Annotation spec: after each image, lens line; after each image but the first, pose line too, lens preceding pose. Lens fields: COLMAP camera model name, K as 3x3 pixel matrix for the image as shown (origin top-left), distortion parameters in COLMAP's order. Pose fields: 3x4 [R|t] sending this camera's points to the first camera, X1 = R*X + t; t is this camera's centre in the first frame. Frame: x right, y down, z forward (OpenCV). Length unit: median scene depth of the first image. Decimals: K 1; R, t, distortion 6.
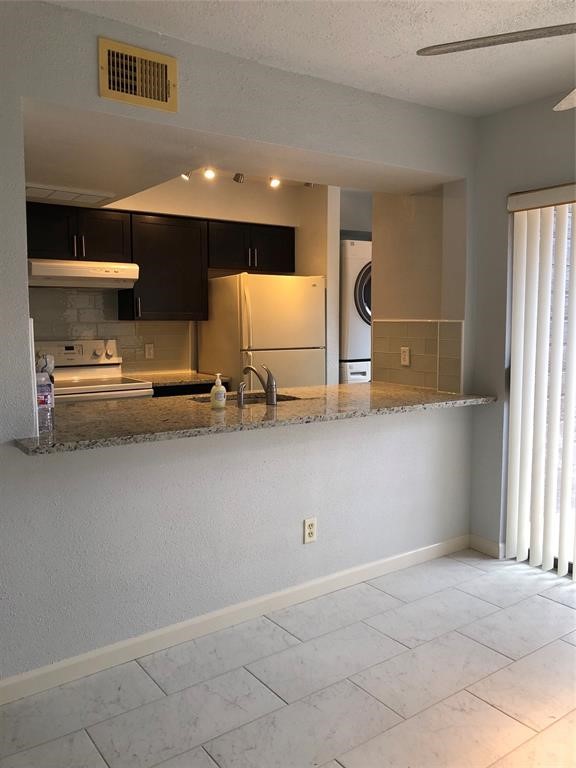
lens RADIAL K [[632.0, 0, 290.9], [0, 632.0, 380.9], [0, 0, 1]] dist [0.024940, -0.033141]
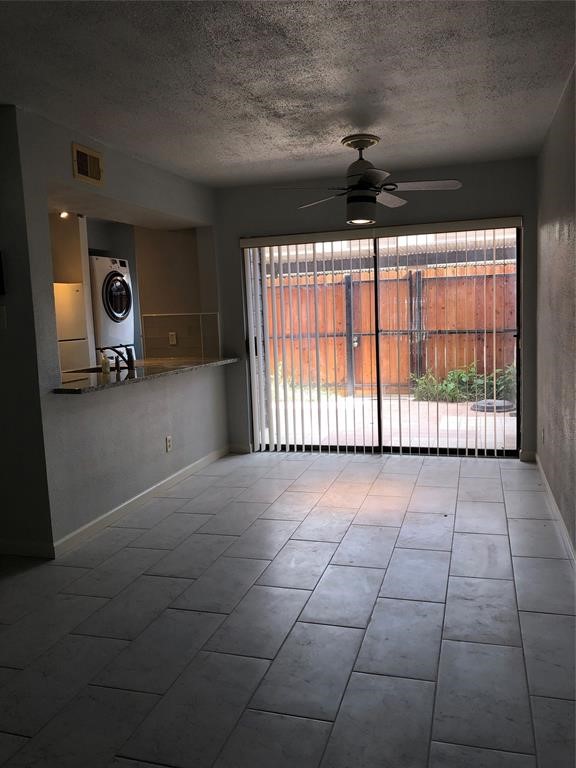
lens RADIAL K [[632.0, 0, 292.3], [0, 632.0, 385.0], [0, 0, 1]] dist [0.024940, -0.033141]
pose [[0.787265, -0.097839, 0.608803, -0.463635], [0.096716, 0.994704, 0.034789, 0.041652], [-0.608982, 0.031493, 0.792558, -0.318075]]
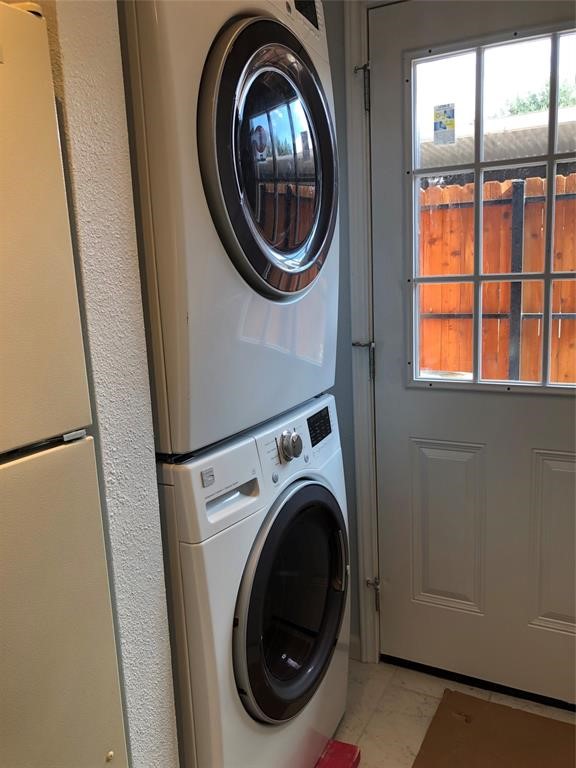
lens RADIAL K [[632.0, 0, 288.7], [0, 632.0, 385.1], [0, 0, 1]] dist [0.024940, -0.033141]
pose [[0.900948, -0.099948, 0.422260, 0.031945], [0.081031, 0.994746, 0.062563, -0.076417], [-0.426295, -0.022150, 0.904313, 0.893124]]
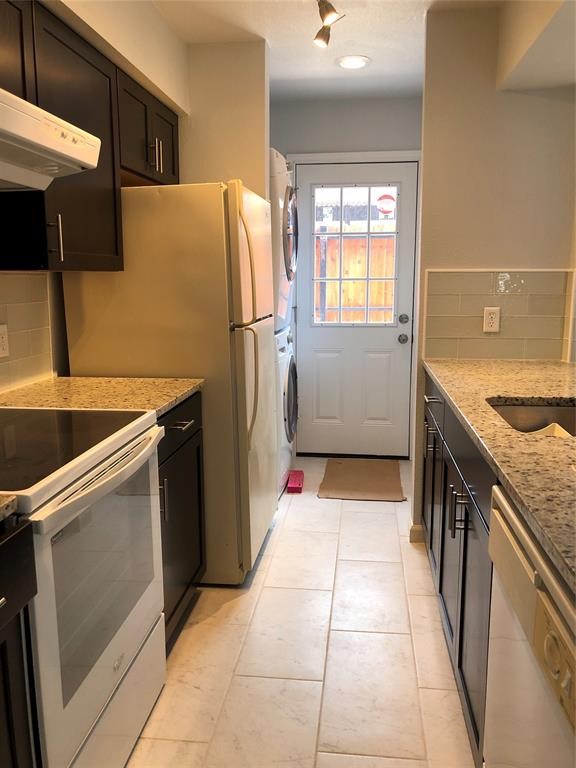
lens RADIAL K [[632.0, 0, 287.7], [0, 632.0, 384.7], [0, 0, 1]] dist [0.024940, -0.033141]
pose [[0.675289, -0.123655, 0.727113, -0.464798], [0.079942, 0.992309, 0.094510, -0.046762], [-0.733208, -0.005694, 0.679981, 0.605659]]
